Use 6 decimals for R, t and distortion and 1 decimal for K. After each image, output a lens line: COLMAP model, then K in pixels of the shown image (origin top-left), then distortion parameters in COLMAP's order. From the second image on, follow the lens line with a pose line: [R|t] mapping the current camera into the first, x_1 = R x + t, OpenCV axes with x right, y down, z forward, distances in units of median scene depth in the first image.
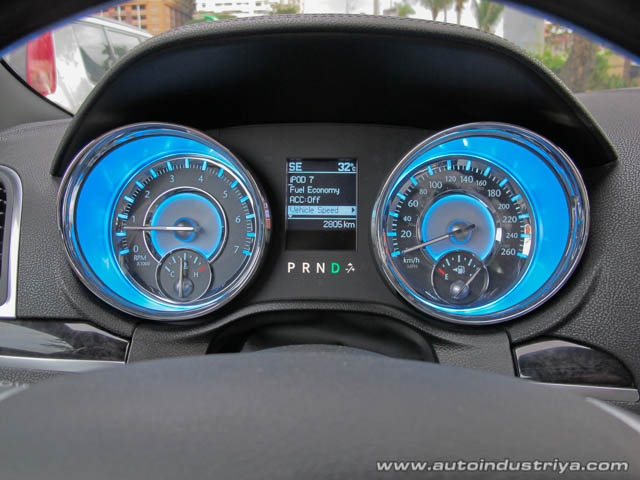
lens RADIAL K [[523.6, 0, 320.9], [0, 523.6, 244.0], [0, 0, 1]] dist [-0.084694, 0.026430]
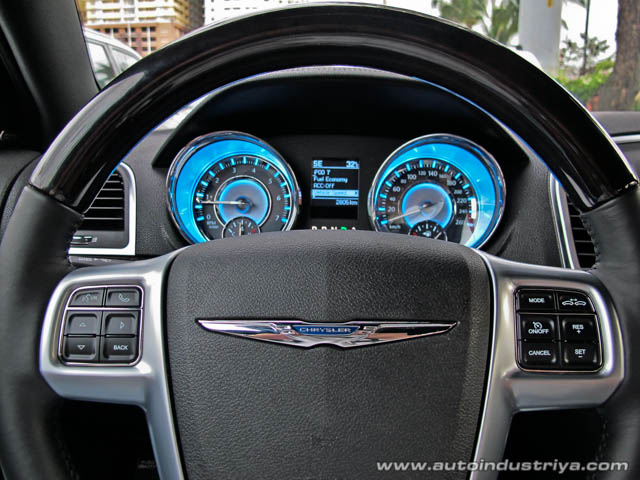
lens RADIAL K [[523.6, 0, 319.5], [0, 523.6, 236.9], [0, 0, 1]] dist [-0.084694, 0.026430]
pose [[0.999794, 0.016719, -0.011520, -0.023734], [-0.017290, 0.998530, -0.051377, 0.138134], [0.010644, 0.051565, 0.998613, -0.481148]]
